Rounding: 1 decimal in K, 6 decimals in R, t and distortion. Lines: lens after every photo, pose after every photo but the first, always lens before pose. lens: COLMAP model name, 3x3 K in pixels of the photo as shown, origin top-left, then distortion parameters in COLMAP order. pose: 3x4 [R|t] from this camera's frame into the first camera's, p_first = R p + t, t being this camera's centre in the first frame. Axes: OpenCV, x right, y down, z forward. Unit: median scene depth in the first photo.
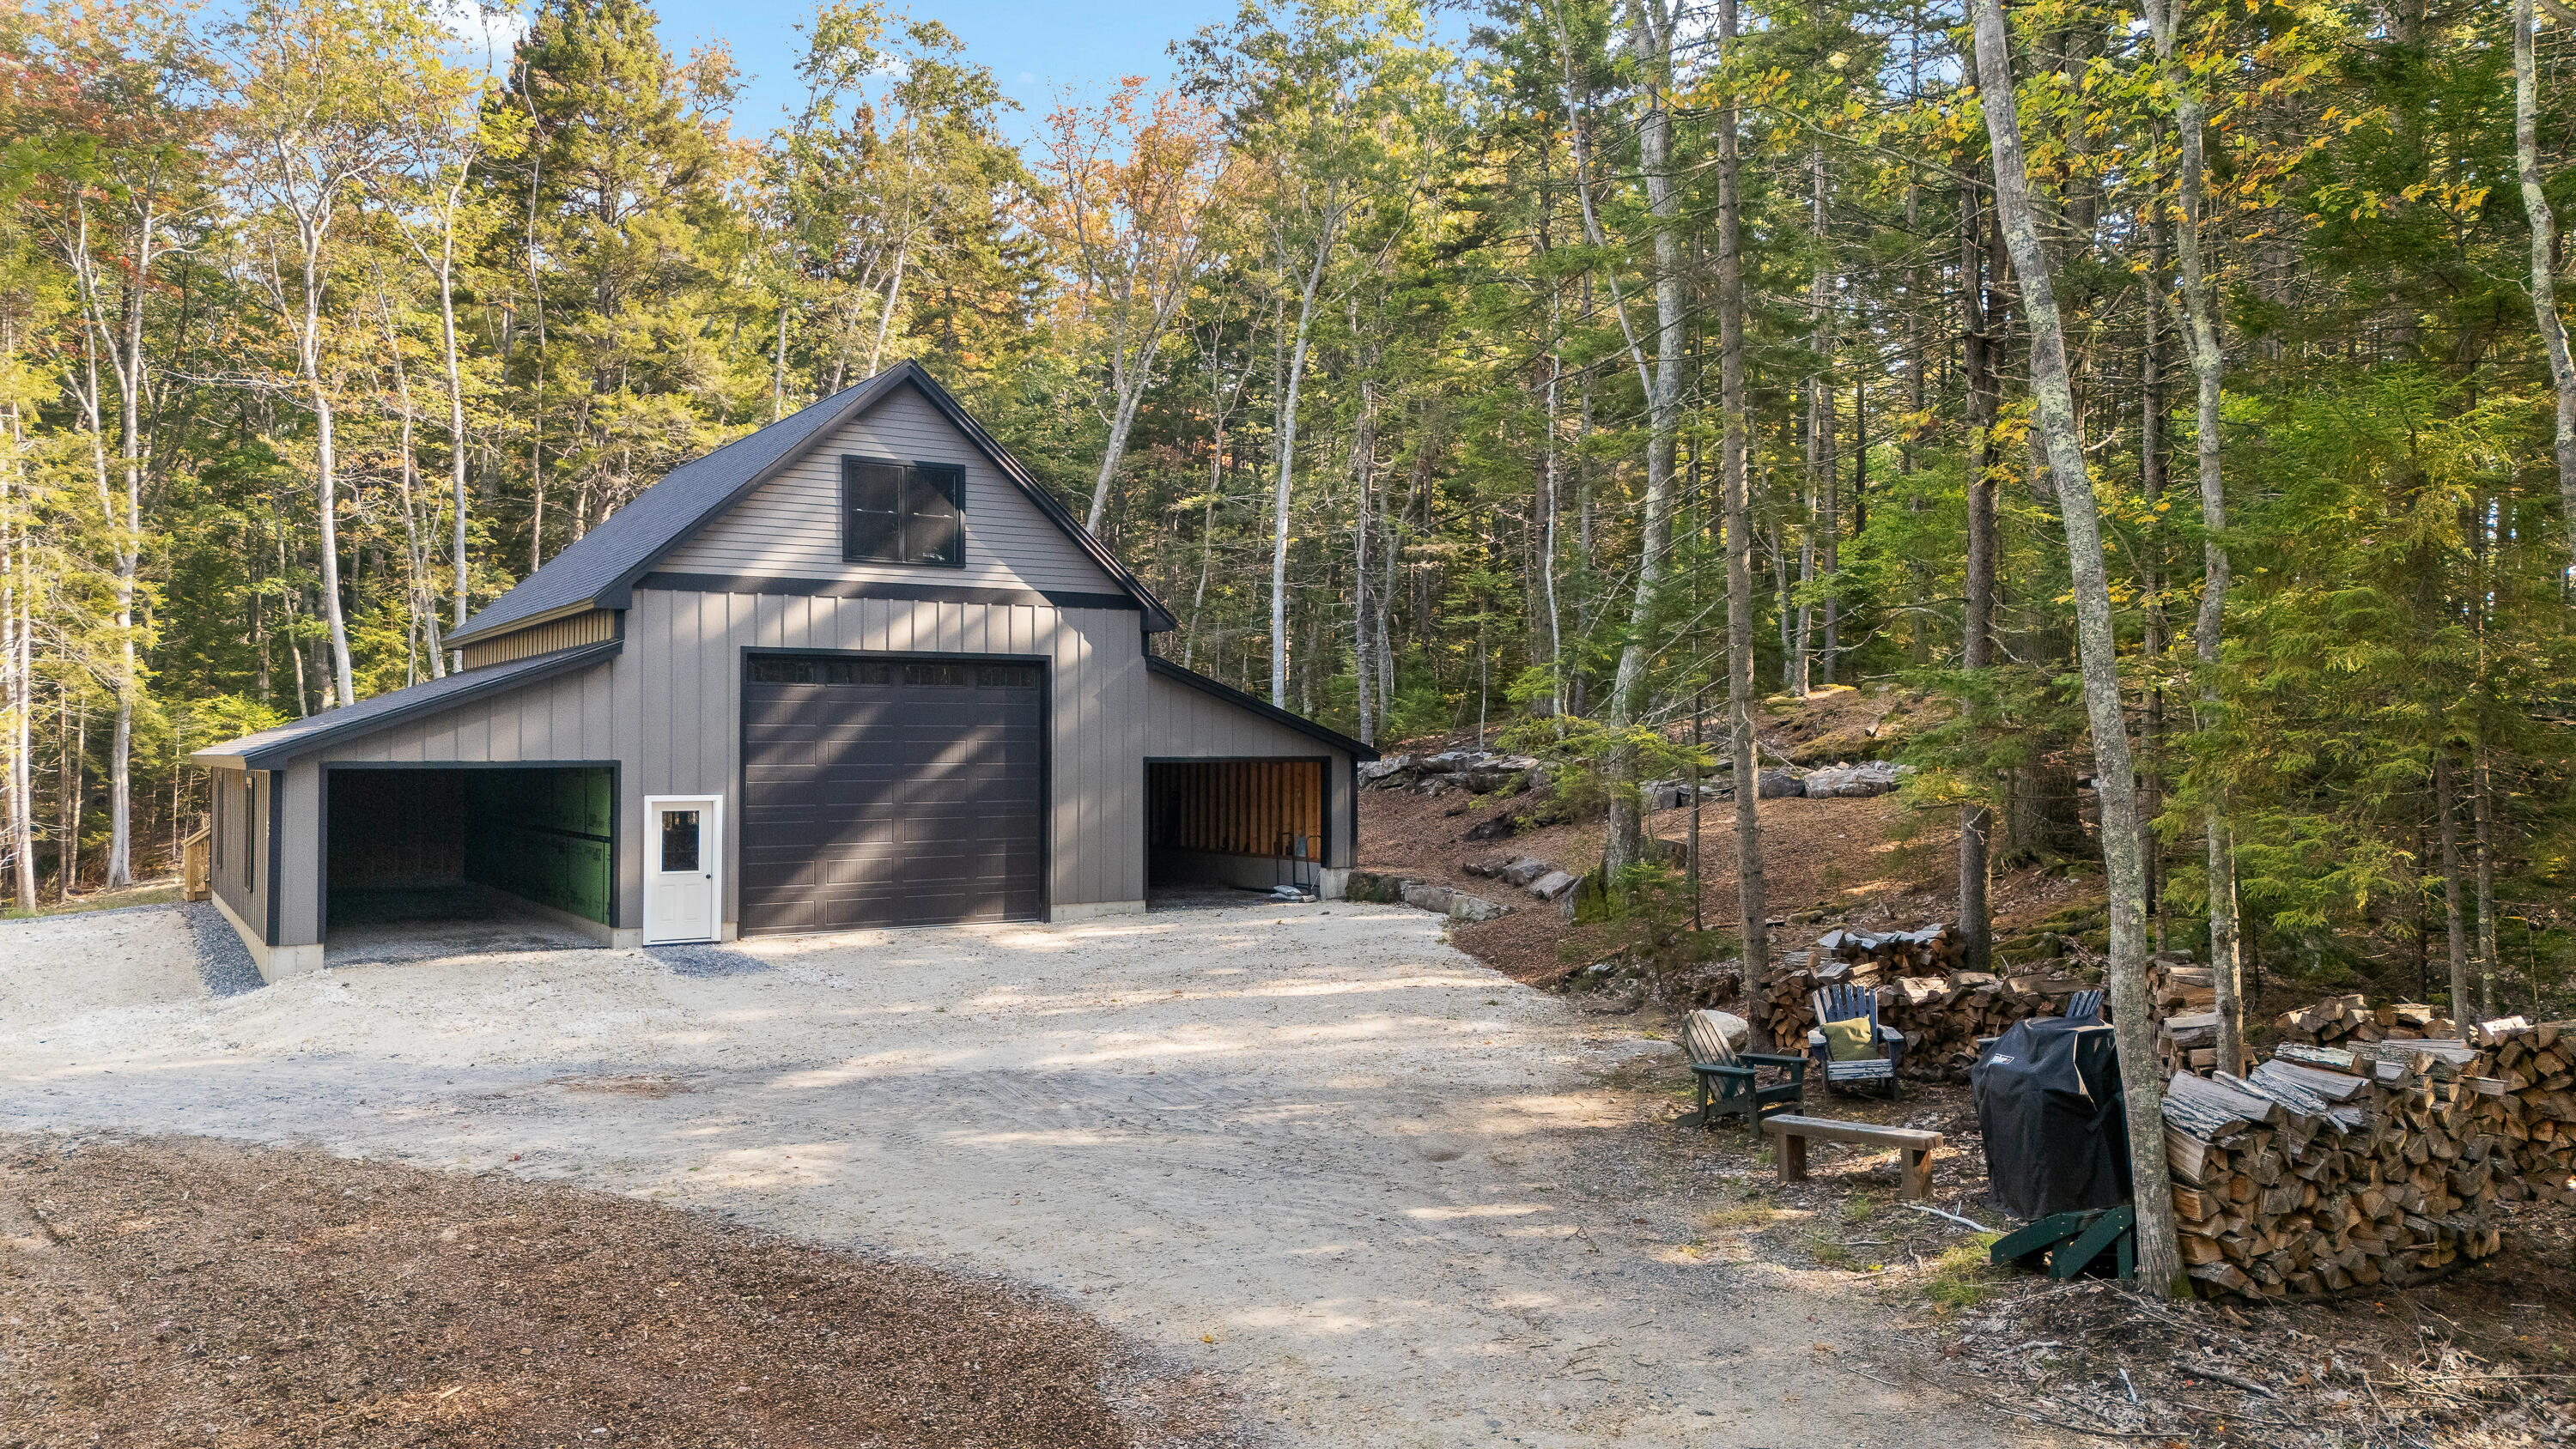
lens RADIAL K [[1862.5, 0, 1296.5], [0, 1862.5, 703.0], [0, 0, 1]] dist [0.032743, -0.017361]
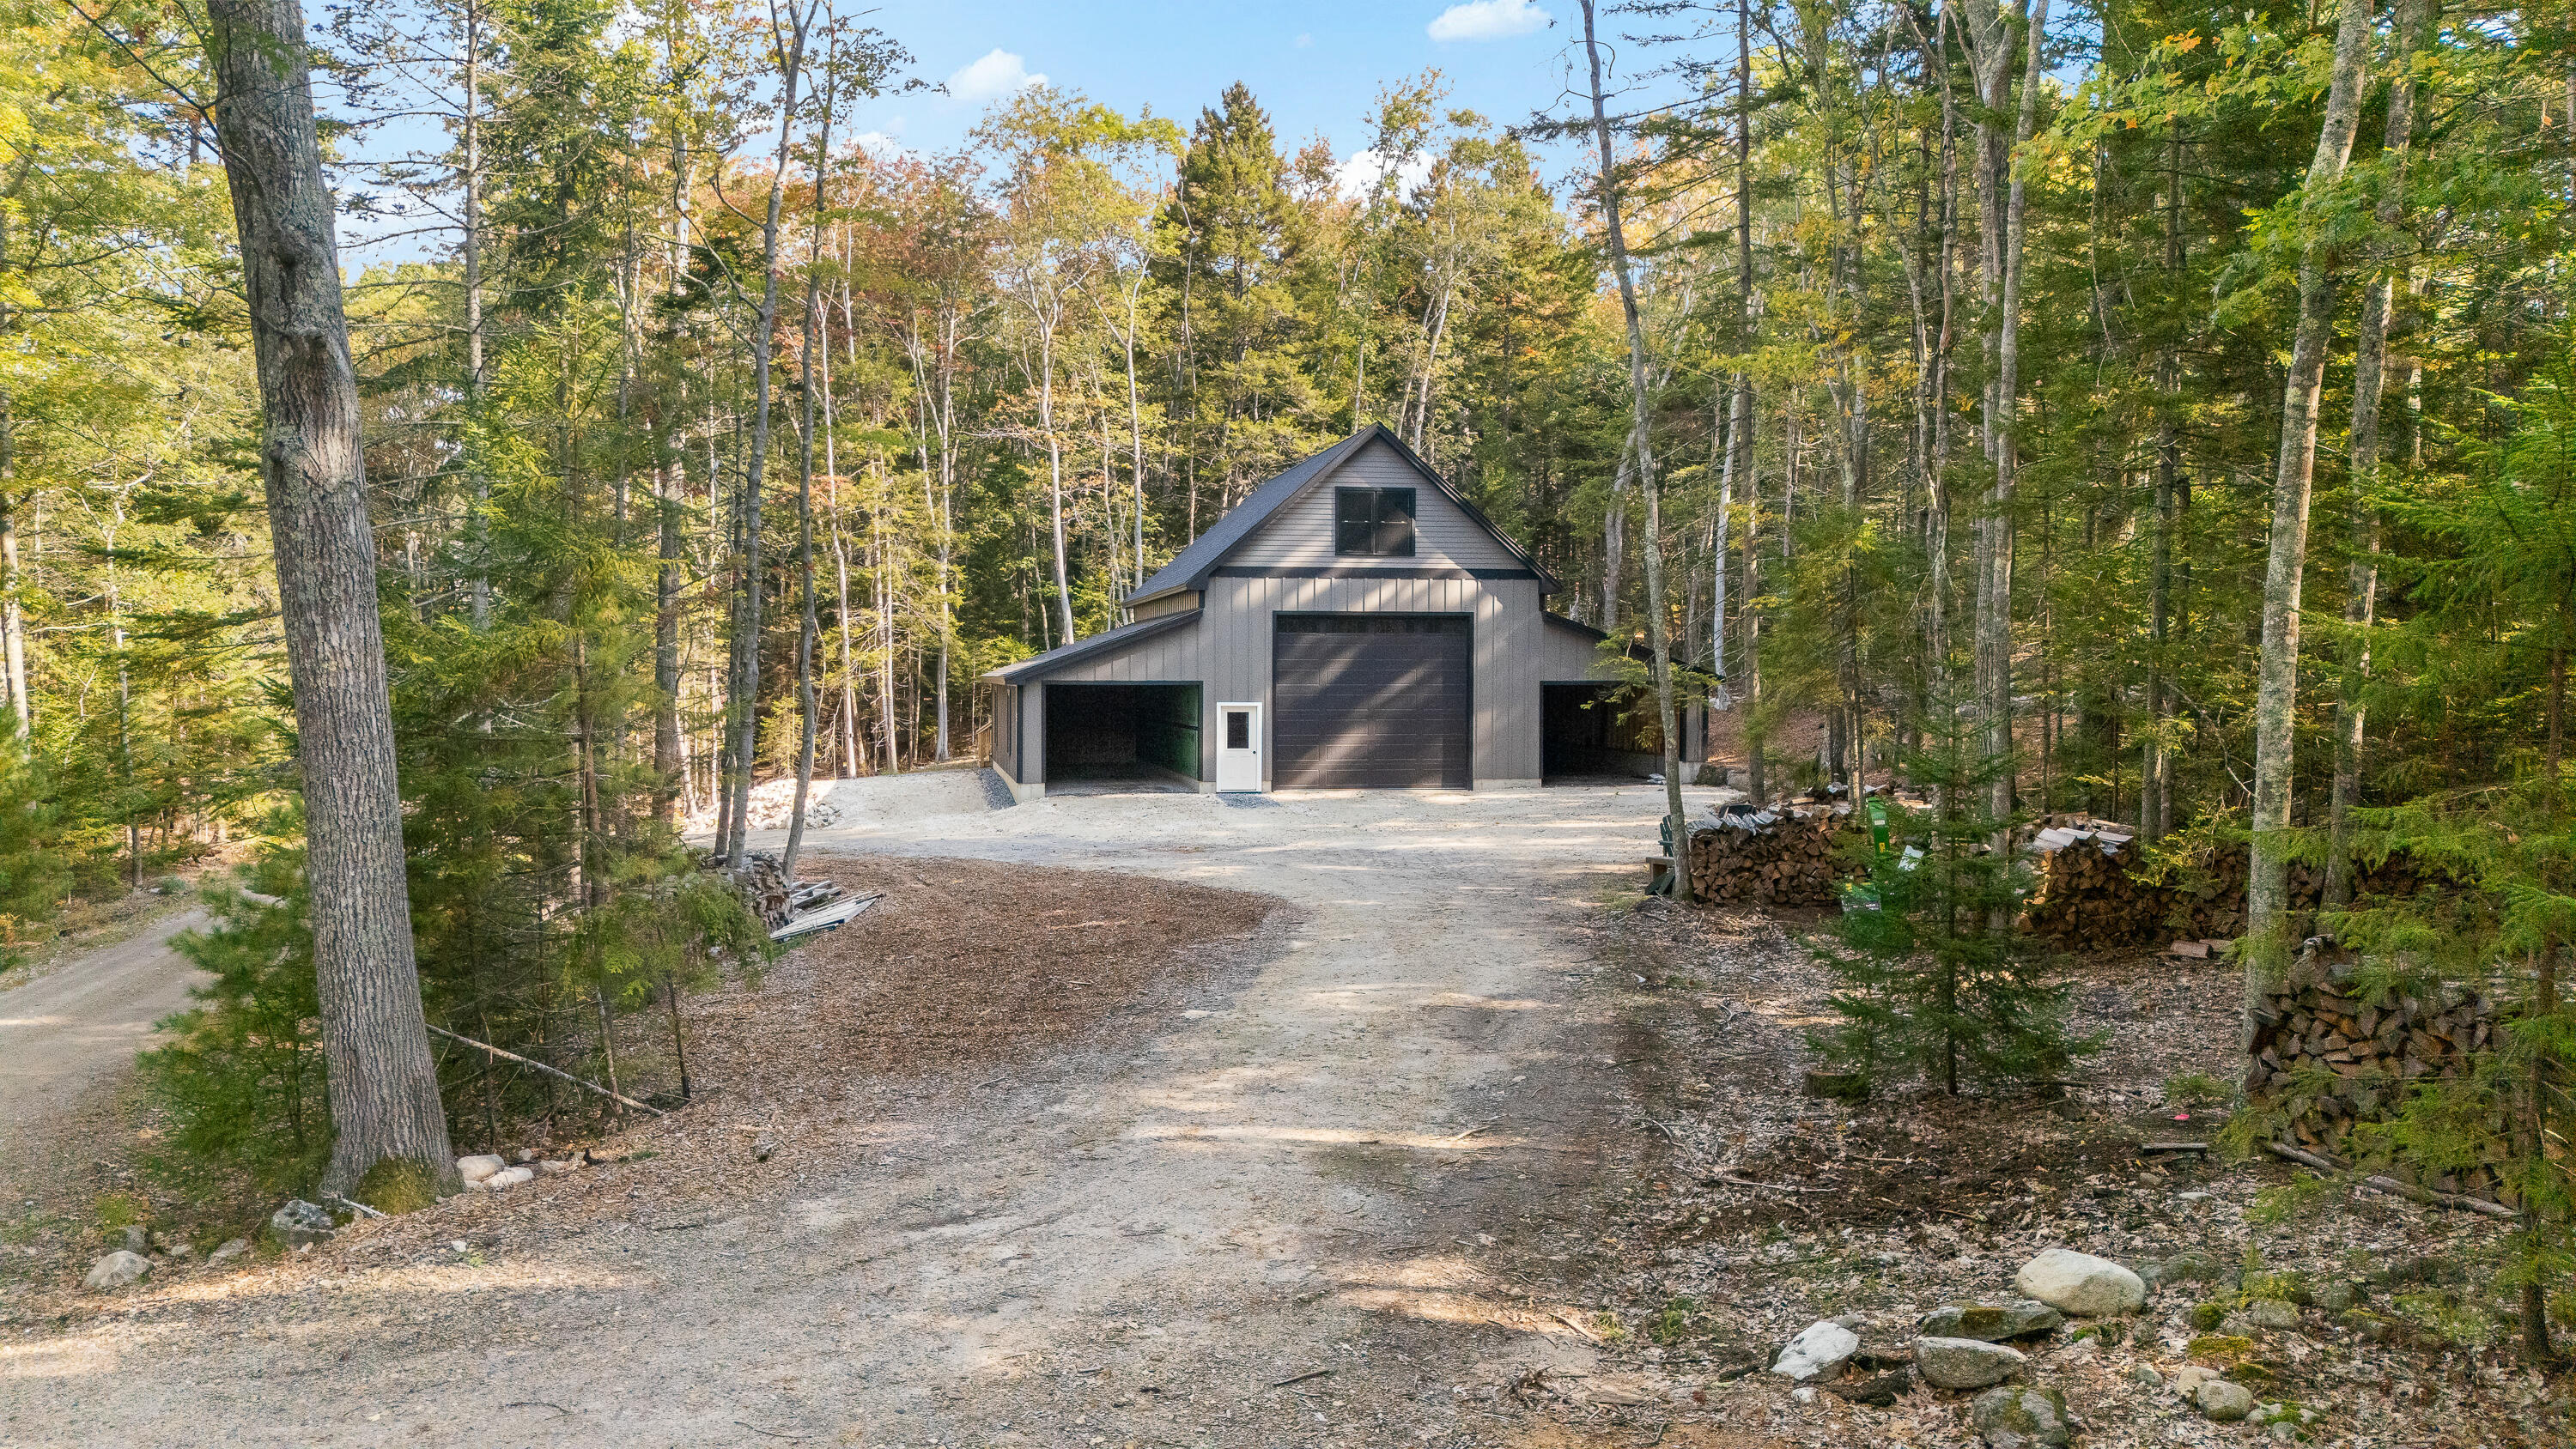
lens RADIAL K [[1862.5, 0, 1290.0], [0, 1862.5, 728.0], [0, 0, 1]] dist [0.032743, -0.017361]
pose [[0.932318, 0.014593, -0.361344, 0.236585], [0.004422, 0.998651, 0.051738, -0.009666], [0.361612, -0.049834, 0.930996, -0.392620]]
